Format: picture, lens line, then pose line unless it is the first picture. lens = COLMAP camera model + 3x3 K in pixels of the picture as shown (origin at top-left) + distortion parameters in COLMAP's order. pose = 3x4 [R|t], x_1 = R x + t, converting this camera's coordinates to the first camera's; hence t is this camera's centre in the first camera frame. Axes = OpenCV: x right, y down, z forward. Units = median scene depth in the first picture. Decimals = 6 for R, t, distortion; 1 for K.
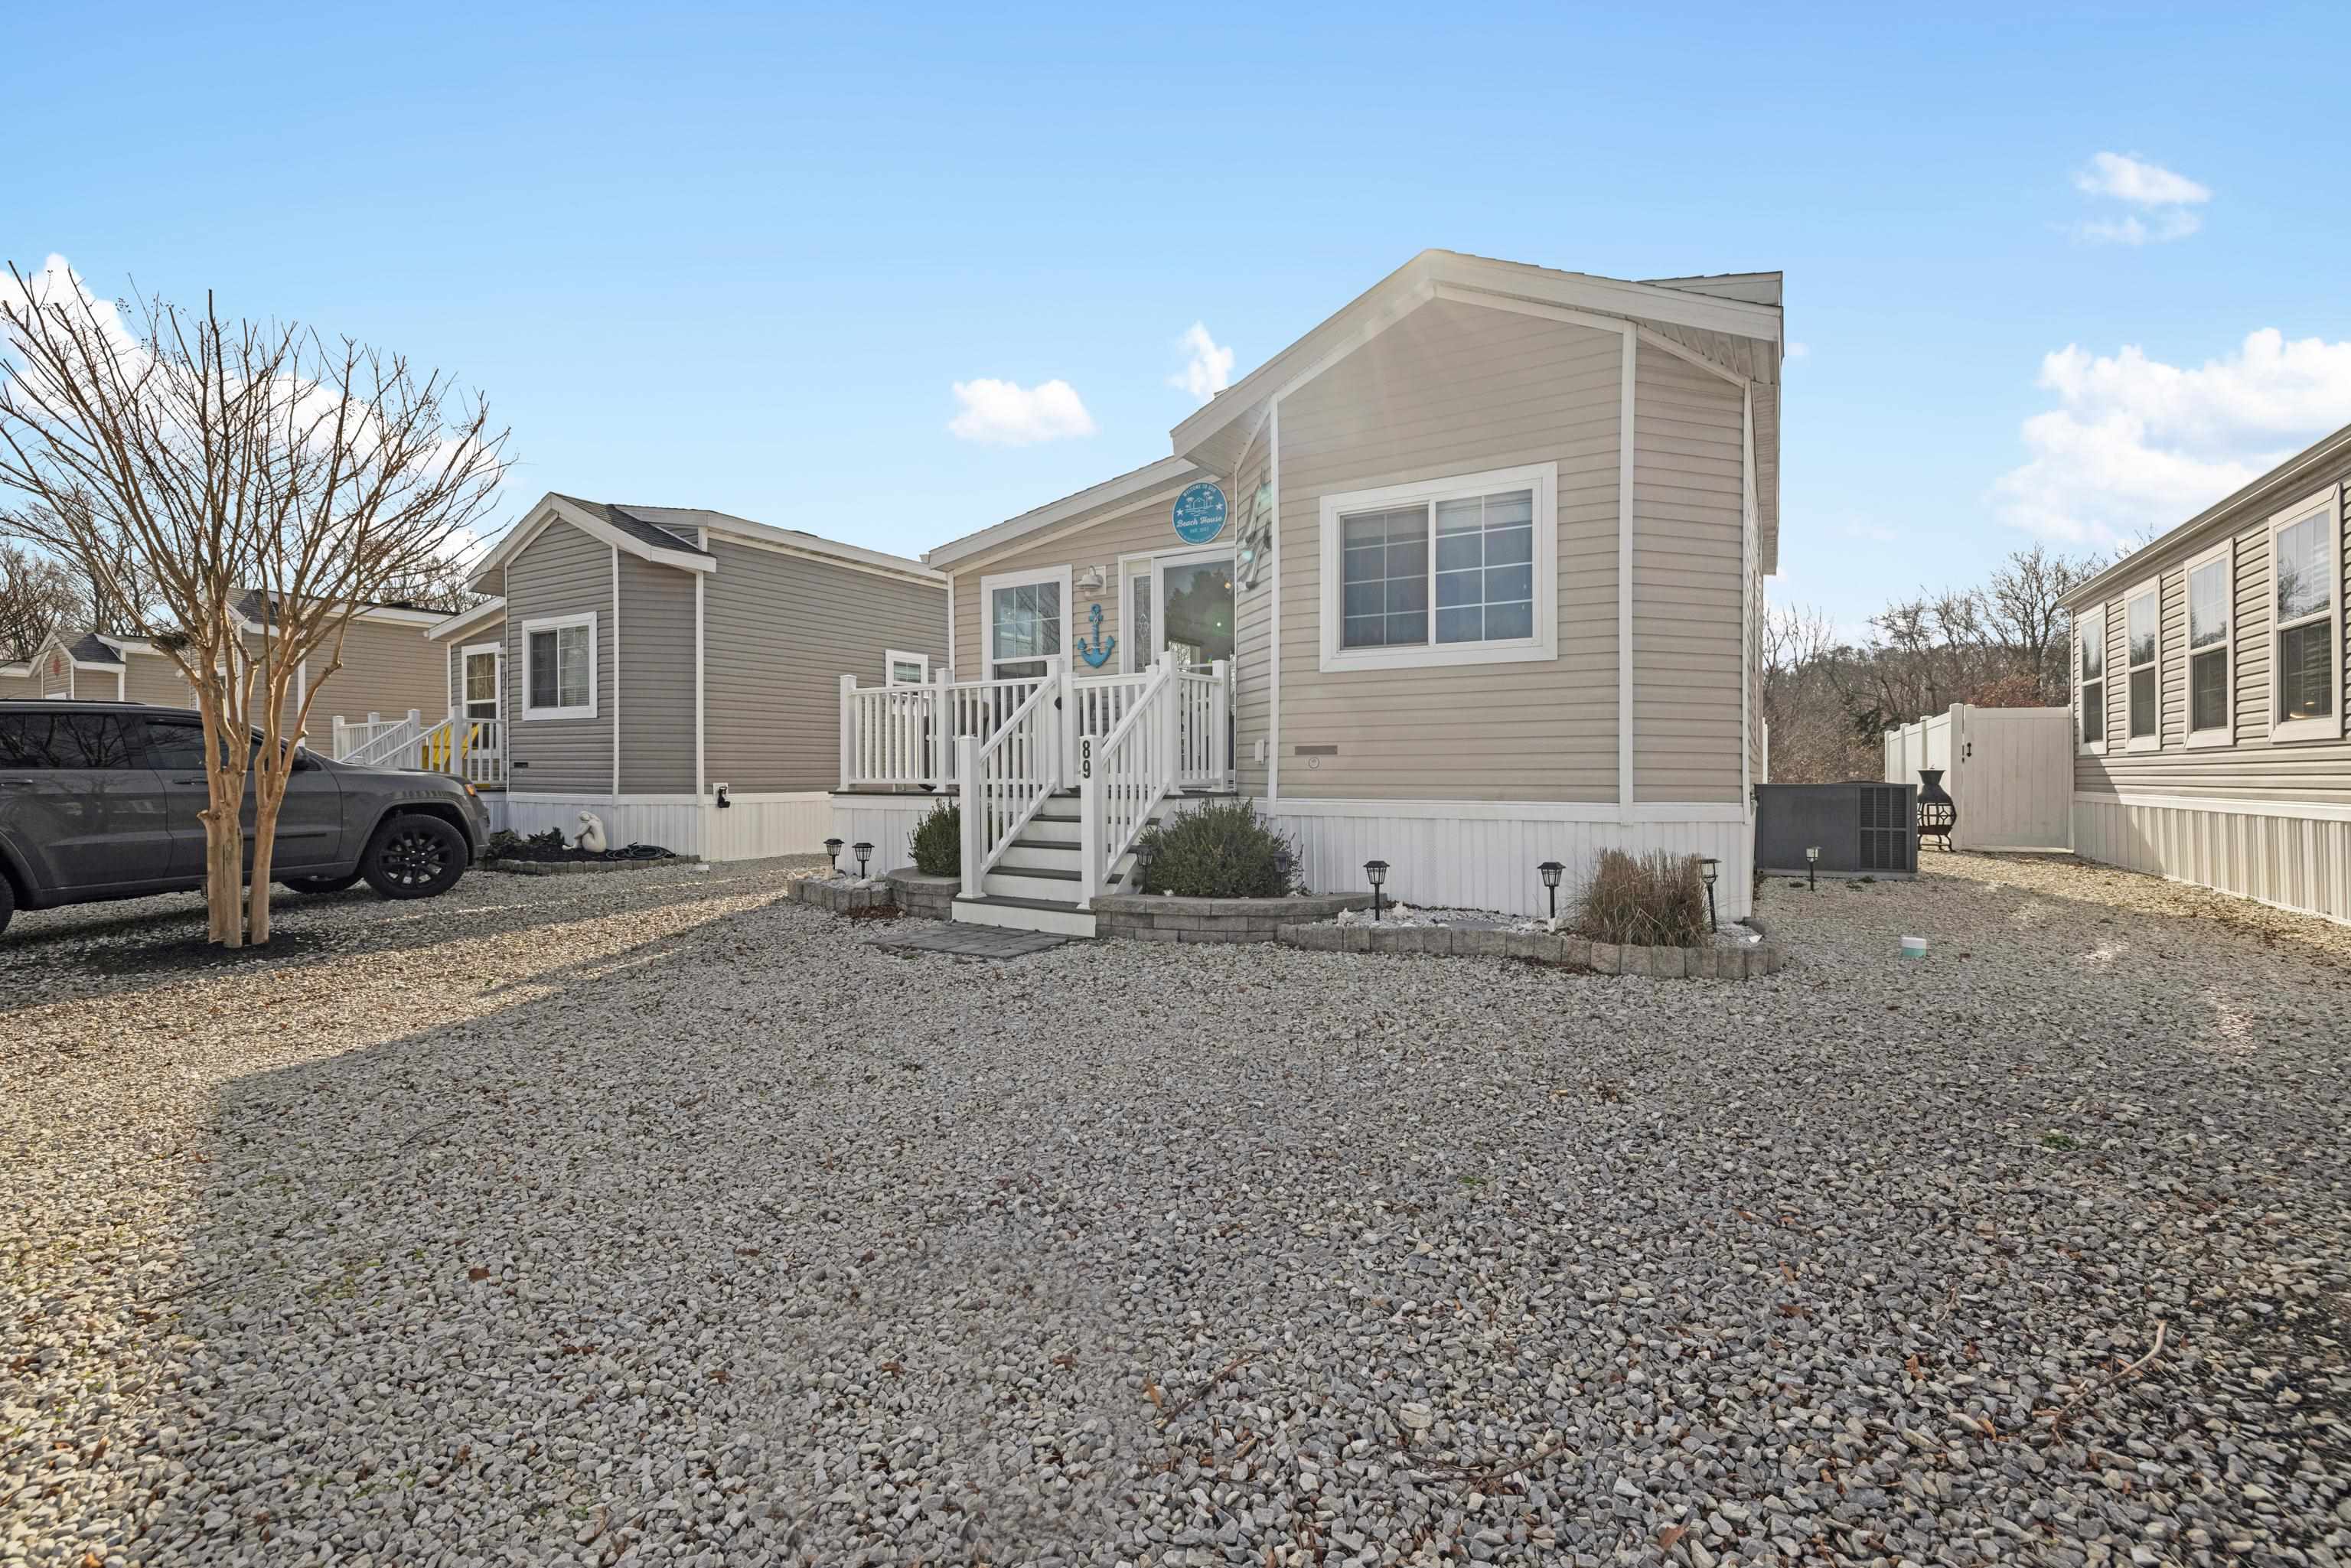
lens RADIAL K [[992.7, 0, 1182.2], [0, 992.7, 773.4], [0, 0, 1]] dist [-0.000105, -0.000114]
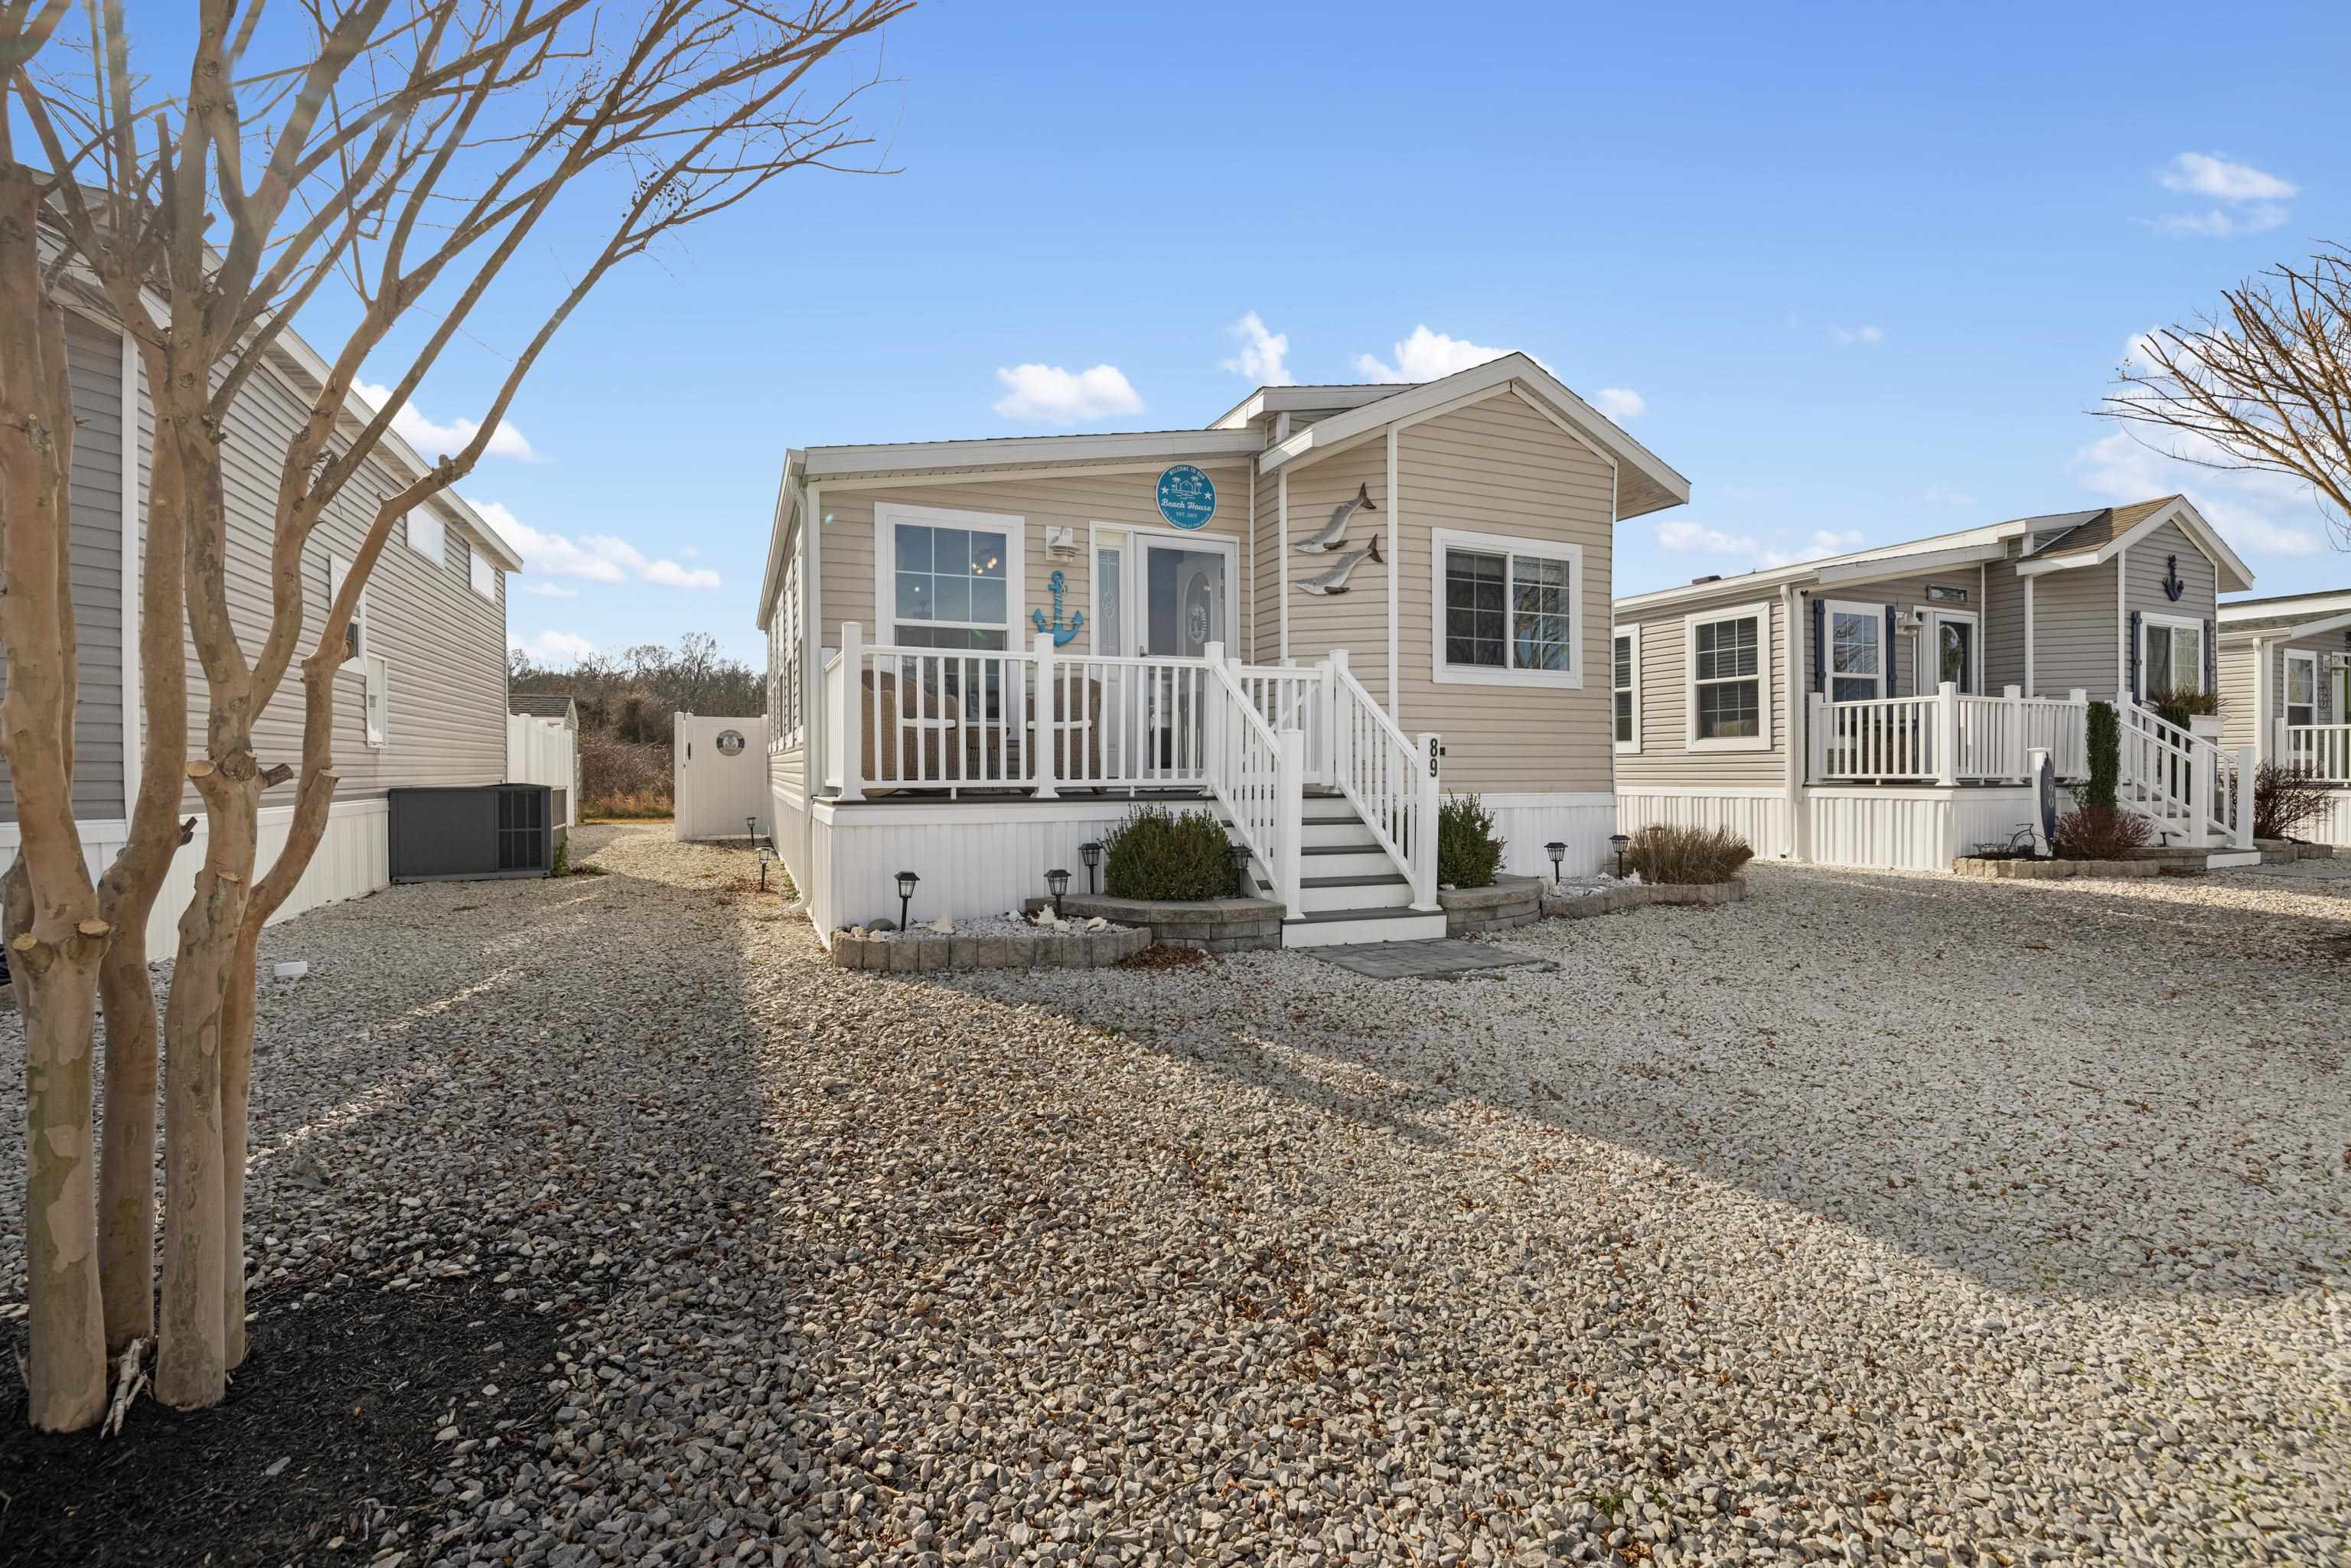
lens RADIAL K [[1017.6, 0, 1202.1], [0, 1017.6, 745.2], [0, 0, 1]] dist [0.000080, -0.000089]
pose [[0.573614, 0.021247, 0.818850, -0.882087], [0.005169, 0.999550, -0.029556, 0.002191], [-0.819109, 0.021186, 0.573246, 0.510147]]
